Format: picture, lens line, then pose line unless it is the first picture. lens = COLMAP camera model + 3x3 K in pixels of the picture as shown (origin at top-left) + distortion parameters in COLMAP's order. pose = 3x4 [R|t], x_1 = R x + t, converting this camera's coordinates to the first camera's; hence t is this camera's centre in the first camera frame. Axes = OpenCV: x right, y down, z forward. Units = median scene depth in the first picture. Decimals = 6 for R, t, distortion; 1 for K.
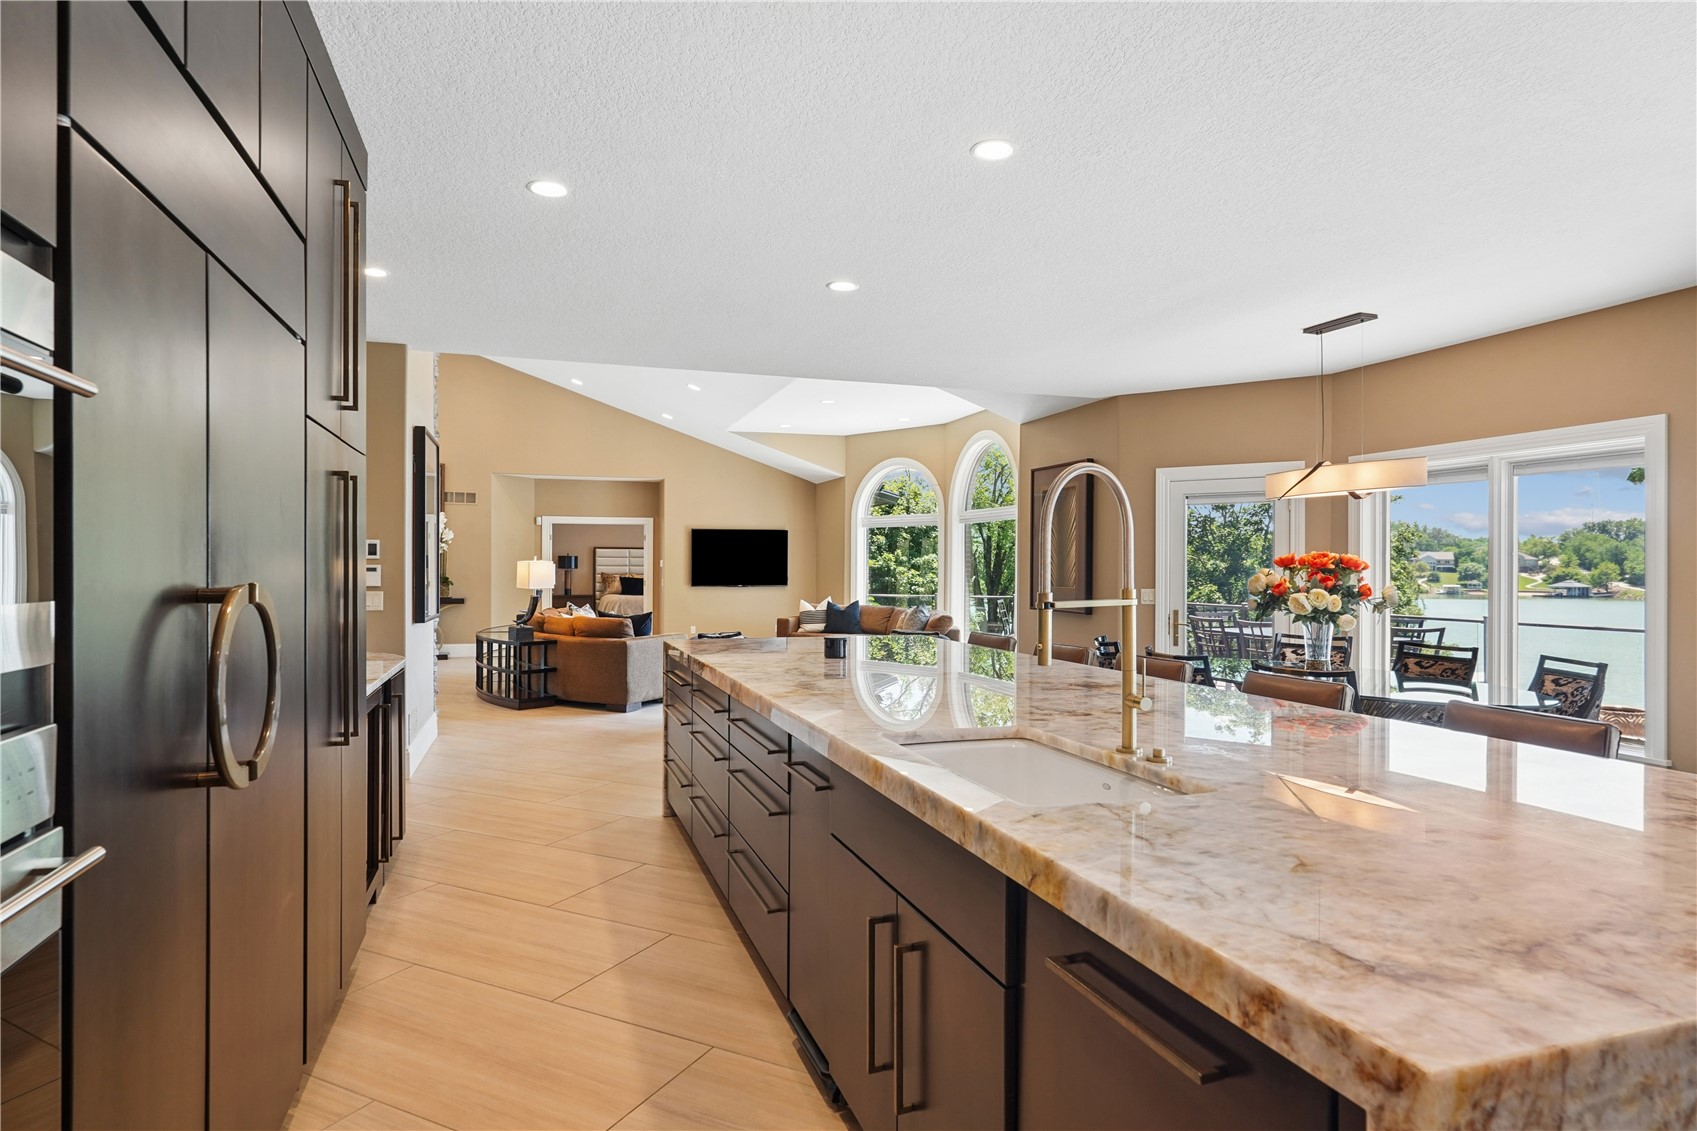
lens RADIAL K [[924.6, 0, 848.5], [0, 924.6, 563.5], [0, 0, 1]] dist [0.000074, 0.000291]
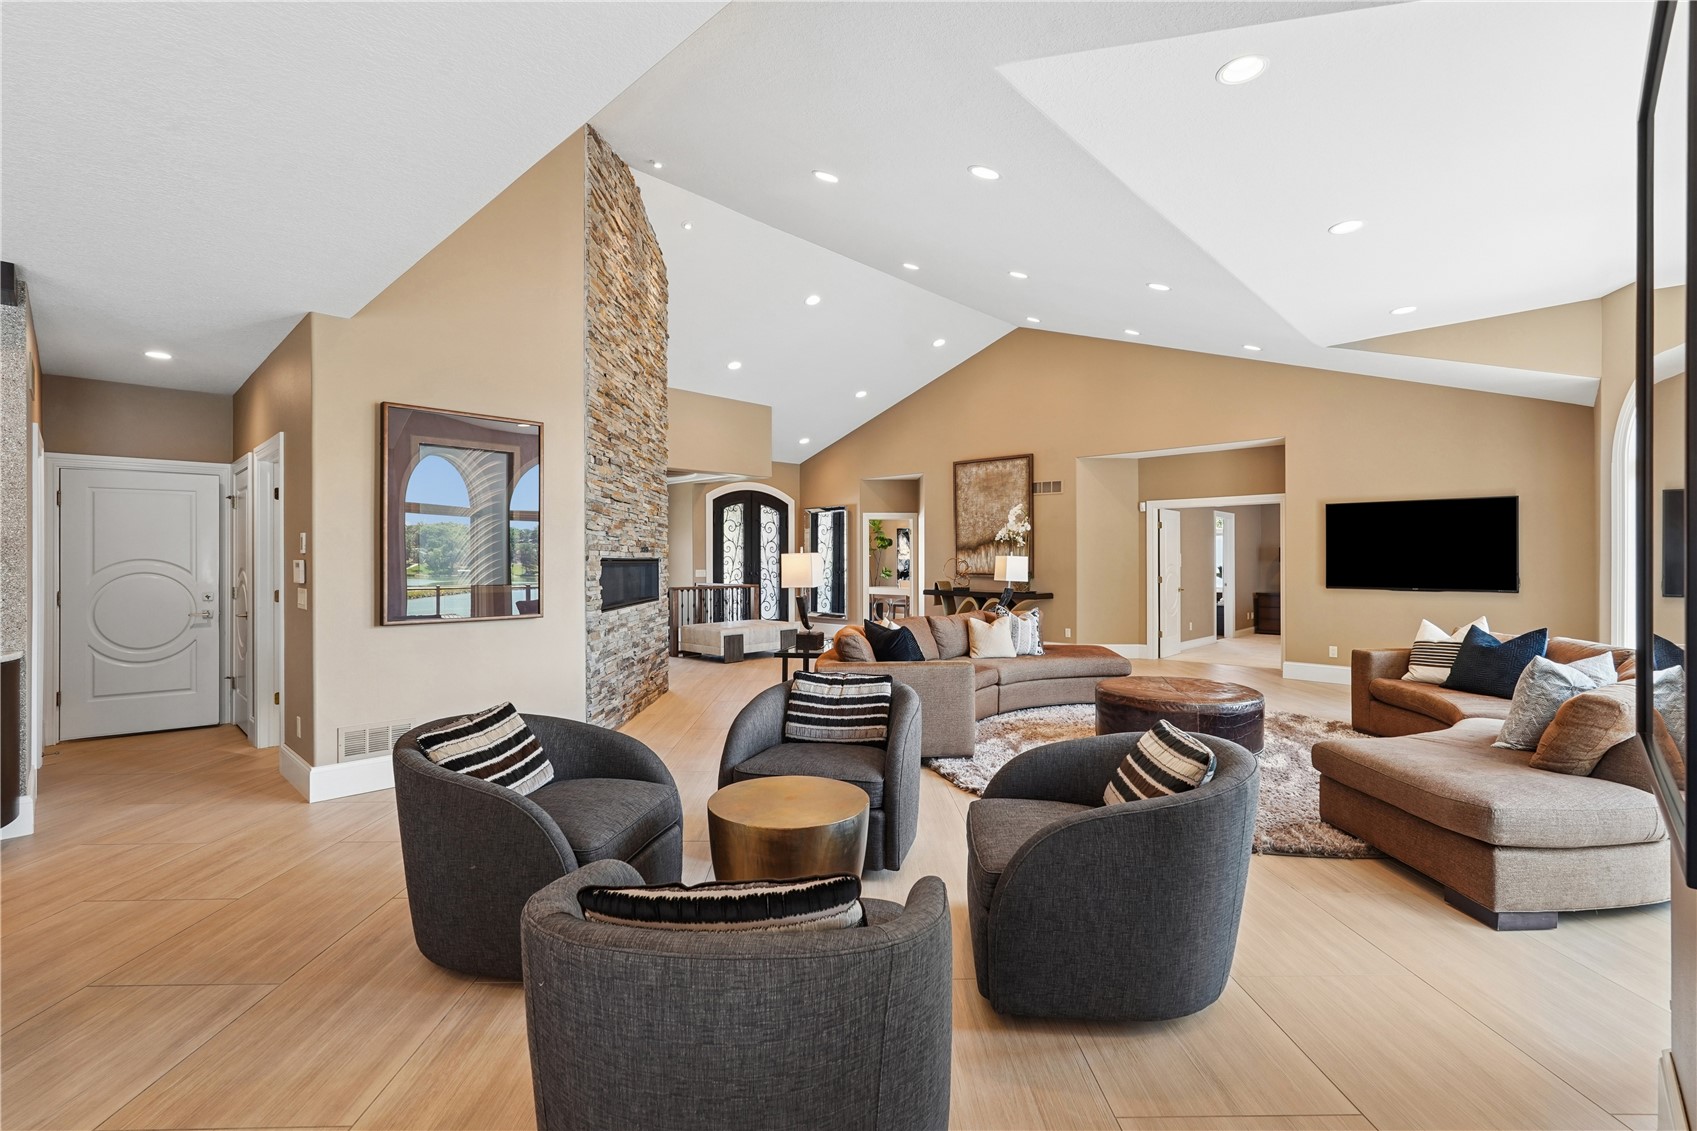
lens RADIAL K [[749.8, 0, 859.1], [0, 749.8, 558.0], [0, 0, 1]] dist [-0.011623, 0.005364]
pose [[0.483139, -0.003765, -0.875536, 0.178320], [0.004974, 0.999986, -0.001556, 0.001843], [0.875530, -0.003603, 0.483151, 0.507161]]
